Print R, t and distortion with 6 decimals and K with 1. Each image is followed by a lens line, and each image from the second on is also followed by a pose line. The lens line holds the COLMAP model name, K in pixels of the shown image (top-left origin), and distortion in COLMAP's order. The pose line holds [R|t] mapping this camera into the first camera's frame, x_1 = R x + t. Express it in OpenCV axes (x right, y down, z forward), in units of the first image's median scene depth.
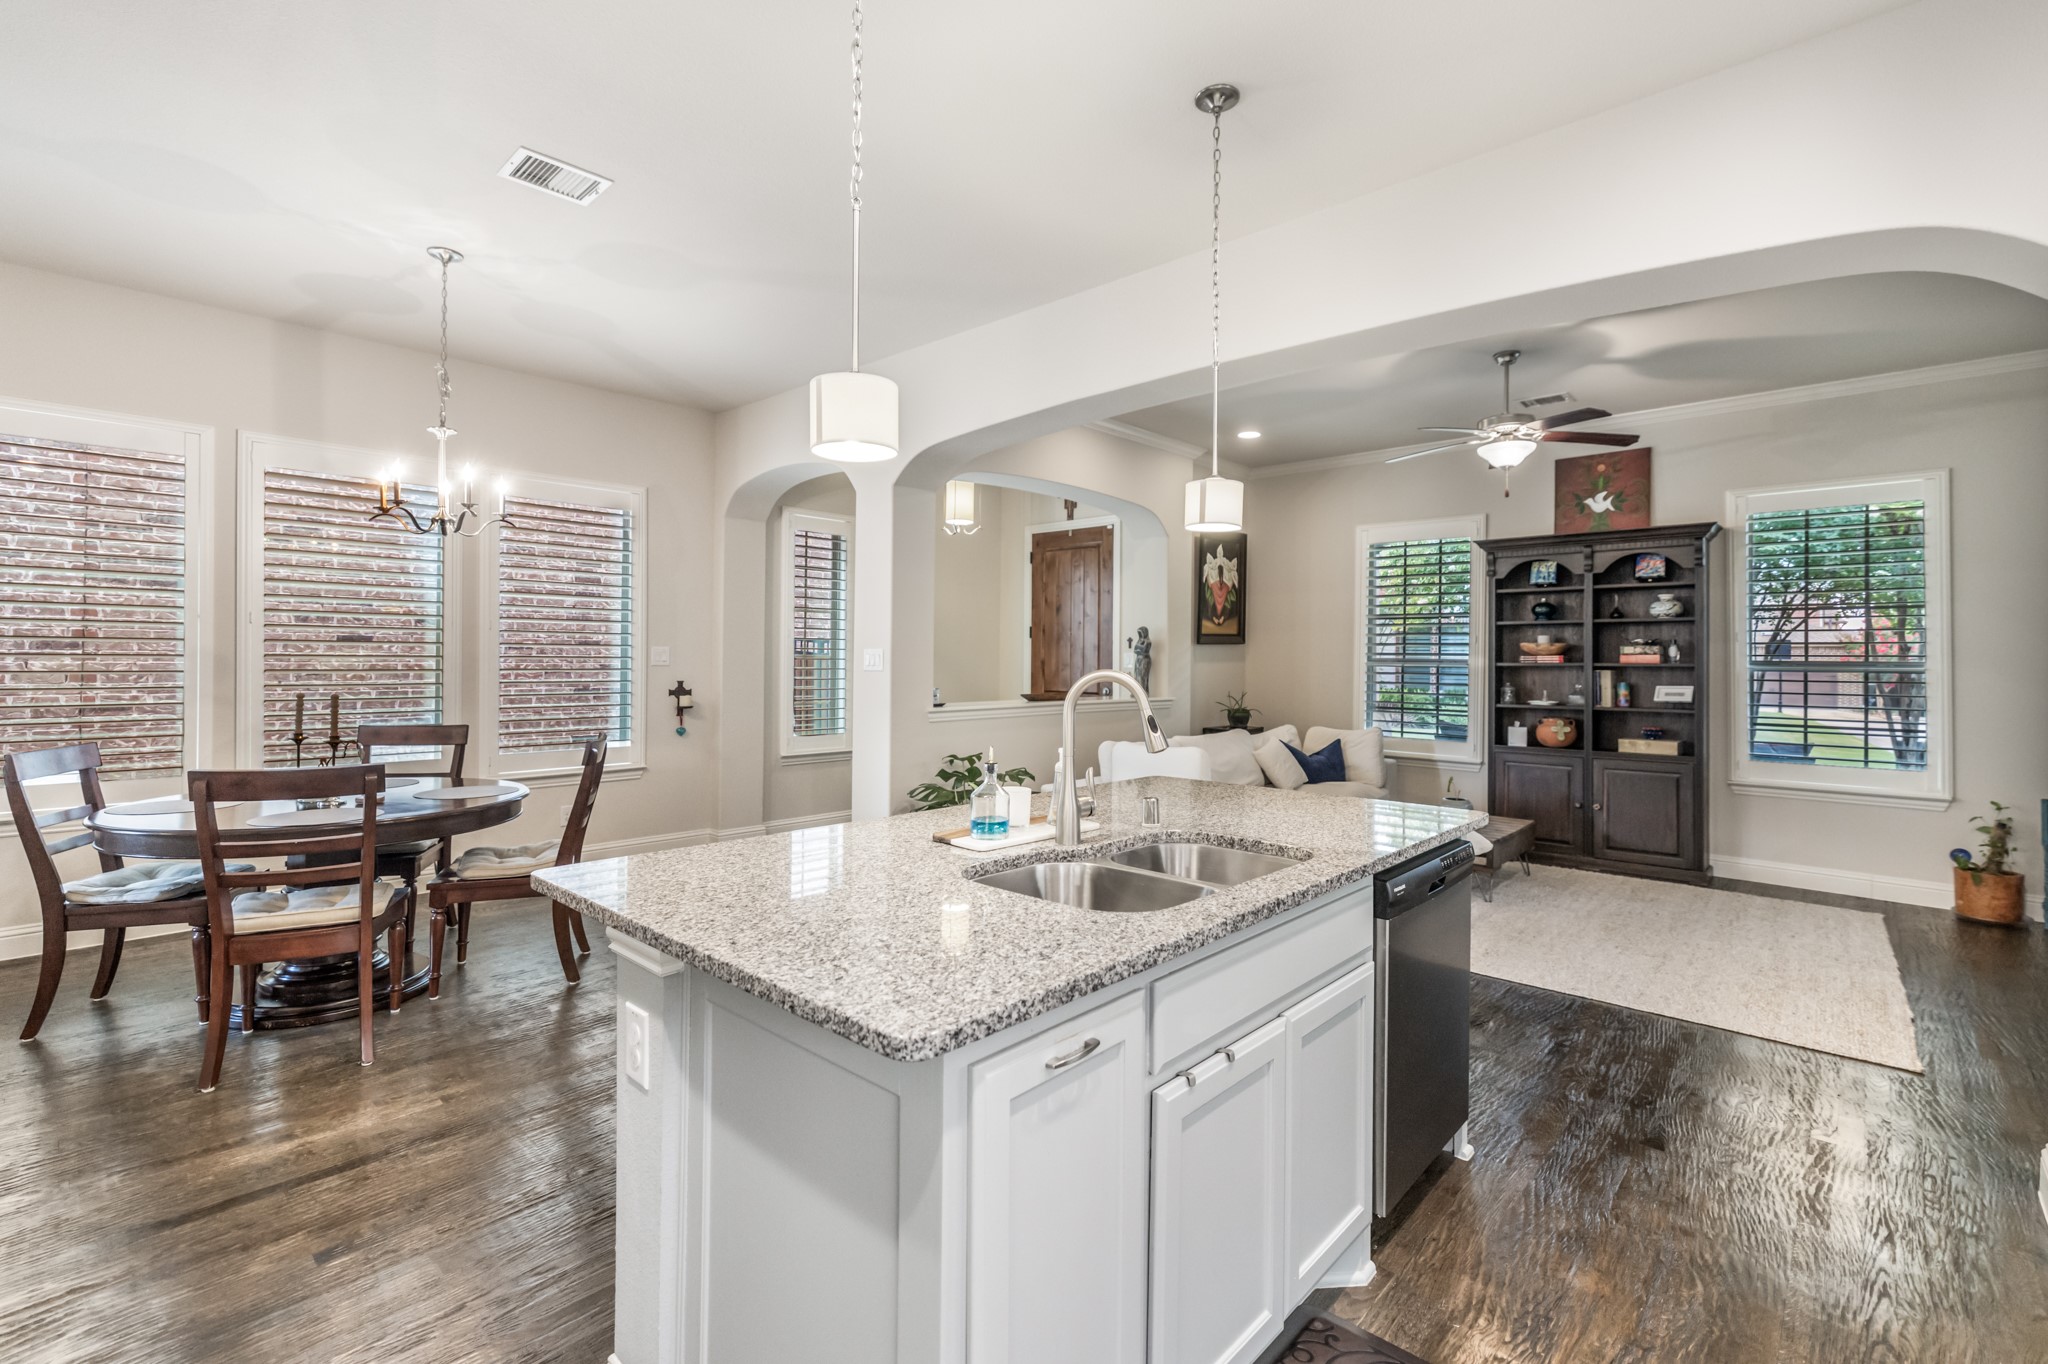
lens RADIAL K [[915.1, 0, 1023.6], [0, 915.1, 655.3], [0, 0, 1]] dist [0.001064, 0.000090]
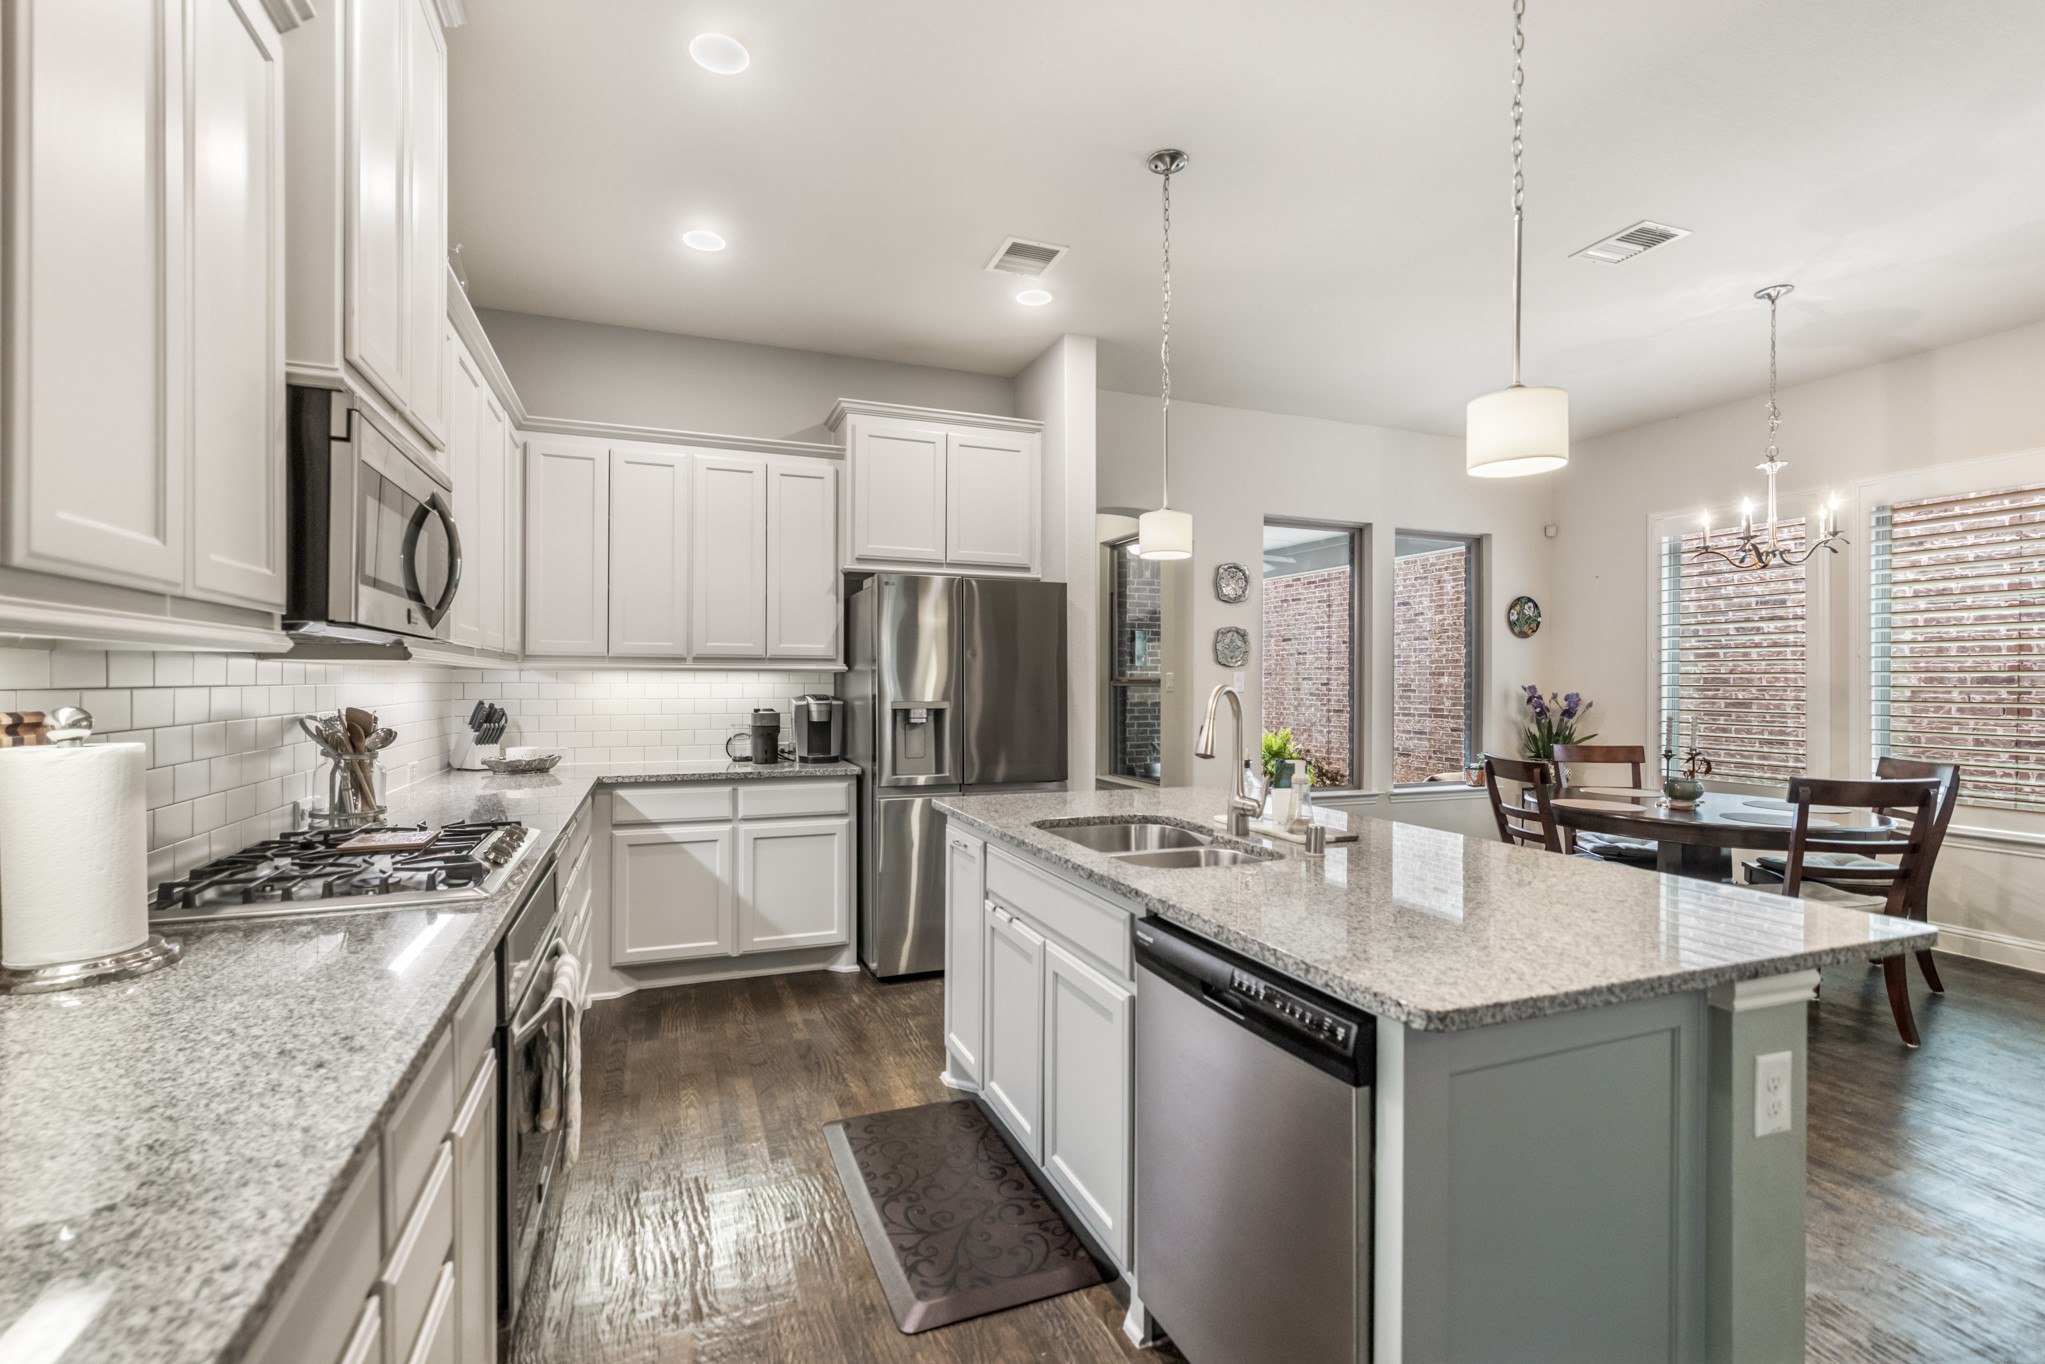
lens RADIAL K [[900.9, 0, 996.0], [0, 900.9, 694.1], [0, 0, 1]] dist [0.000788, 0.000217]
pose [[-0.441075, 0.004399, -0.897460, 0.363433], [-0.004422, 0.999965, 0.007075, 0.003743], [0.897459, 0.007089, -0.441040, 0.373585]]
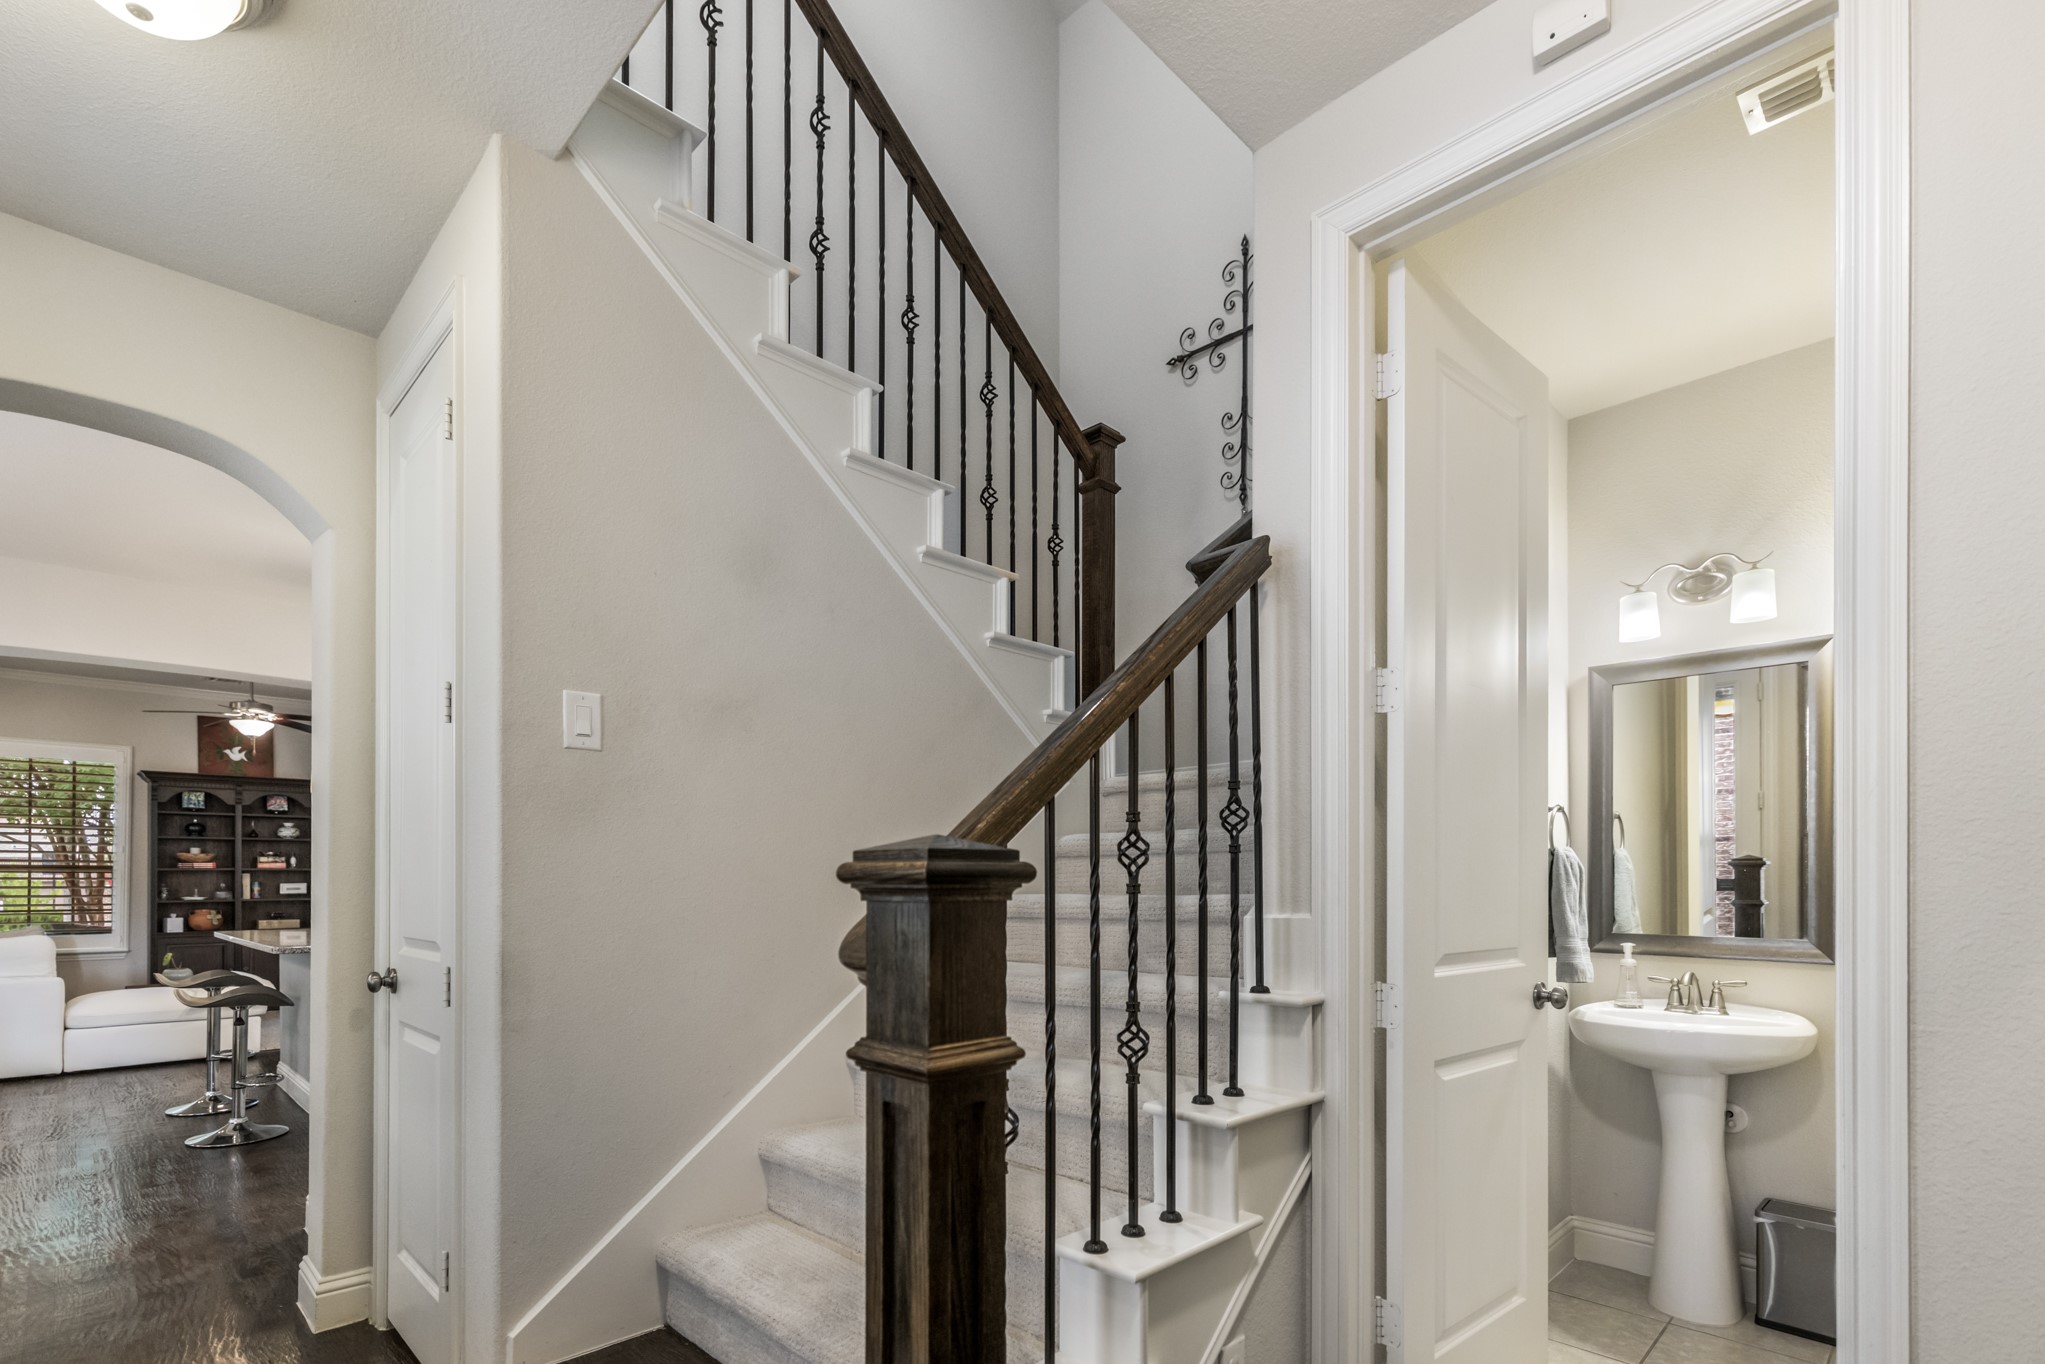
lens RADIAL K [[954.0, 0, 1022.8], [0, 954.0, 879.2], [0, 0, 1]] dist [0.000229, 0.000038]
pose [[0.039183, -0.005314, 0.999218, -0.815702], [-0.002542, 0.999982, 0.005418, 0.014647], [-0.999229, -0.002752, 0.039169, -0.272766]]
